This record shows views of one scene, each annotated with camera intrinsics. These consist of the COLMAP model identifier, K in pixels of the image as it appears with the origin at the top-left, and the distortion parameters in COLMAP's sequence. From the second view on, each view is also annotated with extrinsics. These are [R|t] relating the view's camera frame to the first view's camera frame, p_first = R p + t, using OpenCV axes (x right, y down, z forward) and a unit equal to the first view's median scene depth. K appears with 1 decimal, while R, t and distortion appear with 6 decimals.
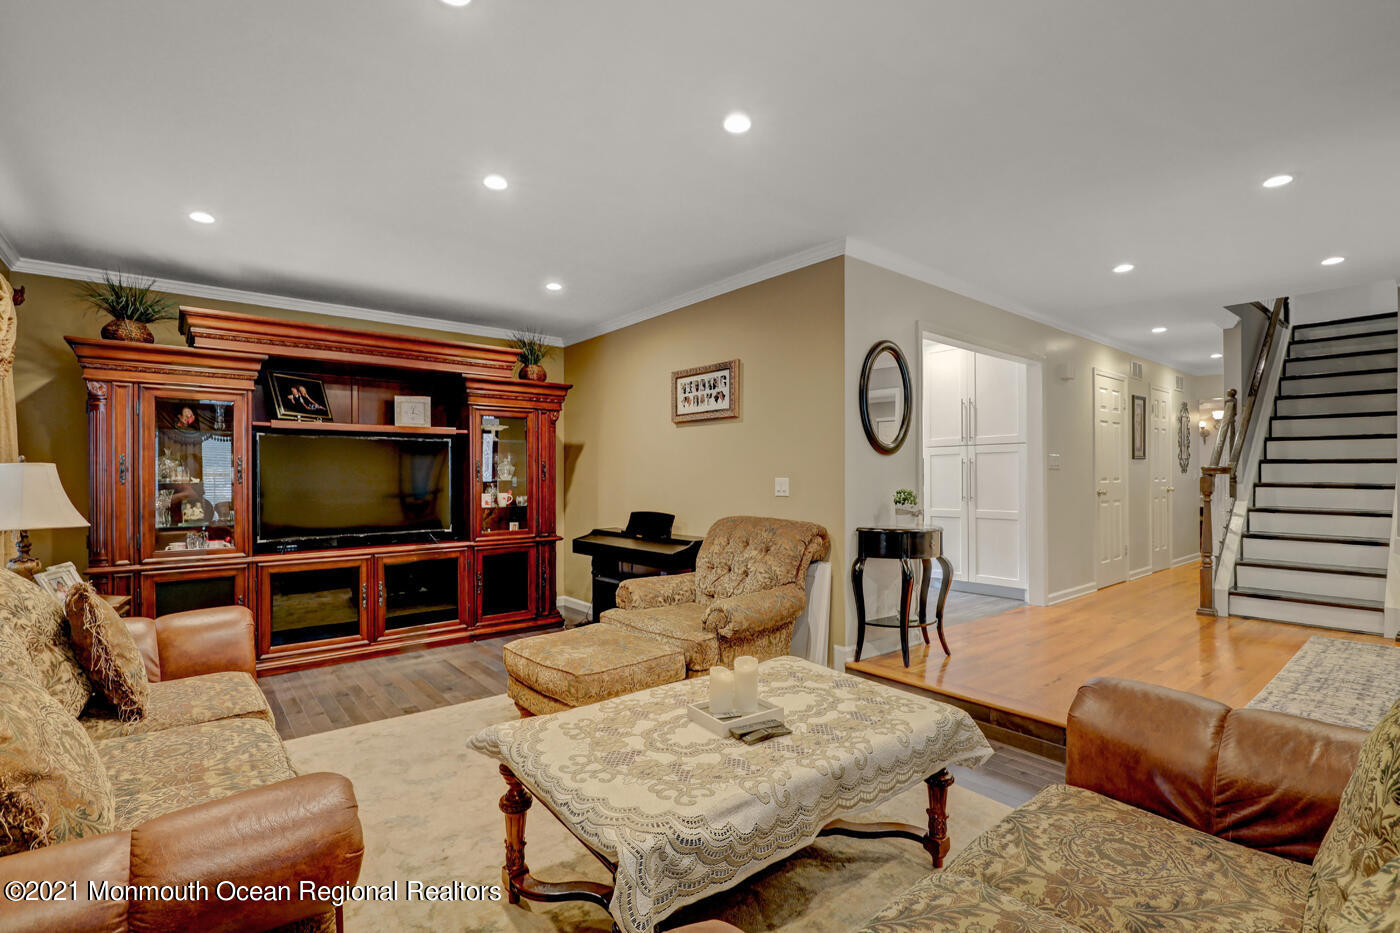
lens RADIAL K [[635.0, 0, 707.6], [0, 635.0, 477.0], [0, 0, 1]] dist [-0.002241, 0.000572]
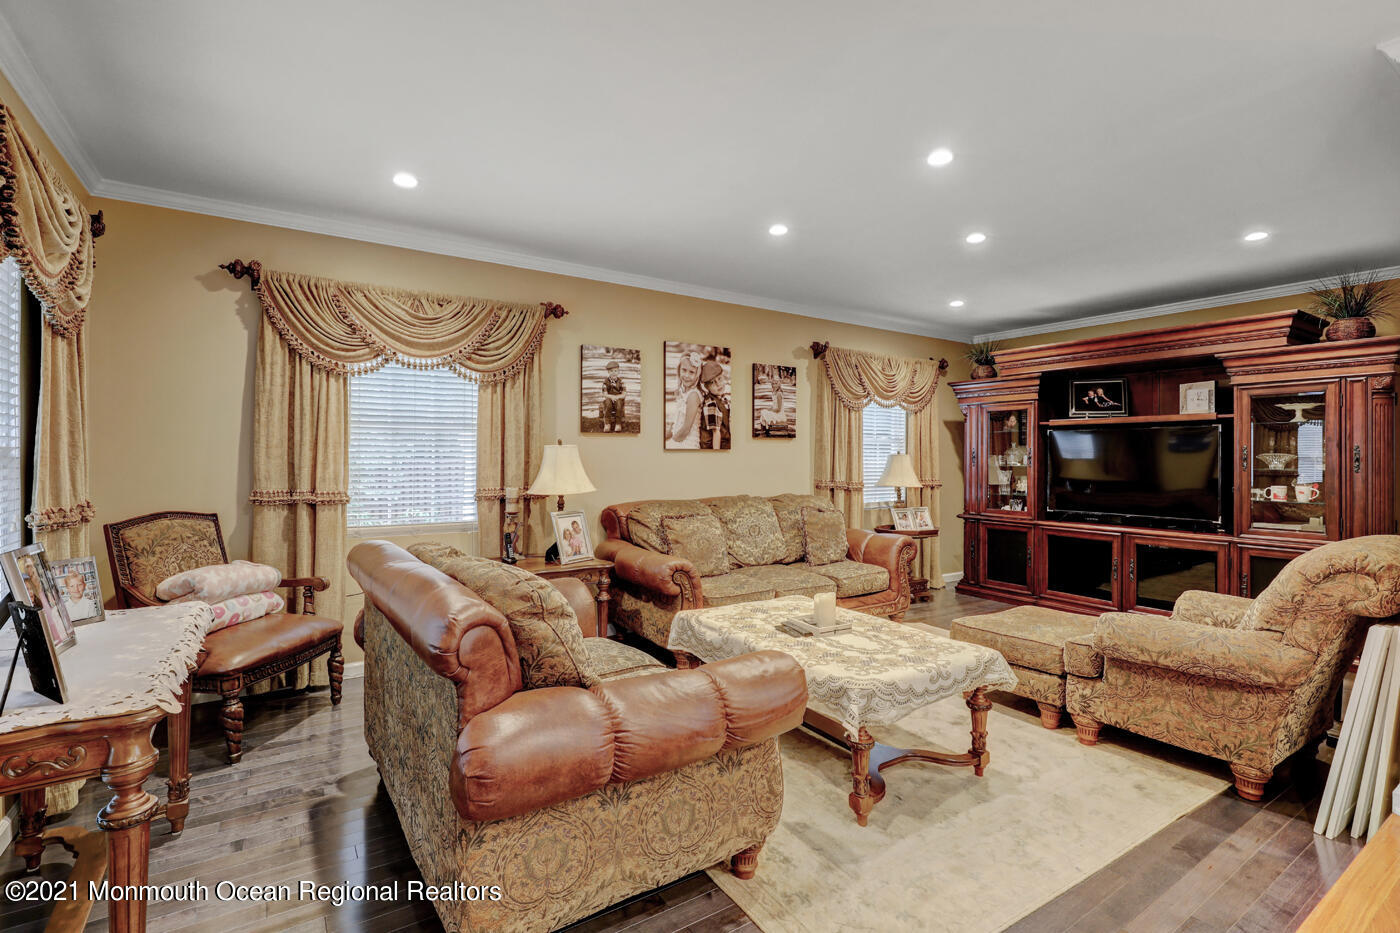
lens RADIAL K [[635.0, 0, 702.3], [0, 635.0, 457.9], [0, 0, 1]] dist [-0.002241, 0.000572]
pose [[-0.090803, 0.004948, -0.995857, 0.666932], [-0.007837, 0.999953, 0.005682, -0.011040], [0.995838, 0.008321, -0.090760, 0.370047]]
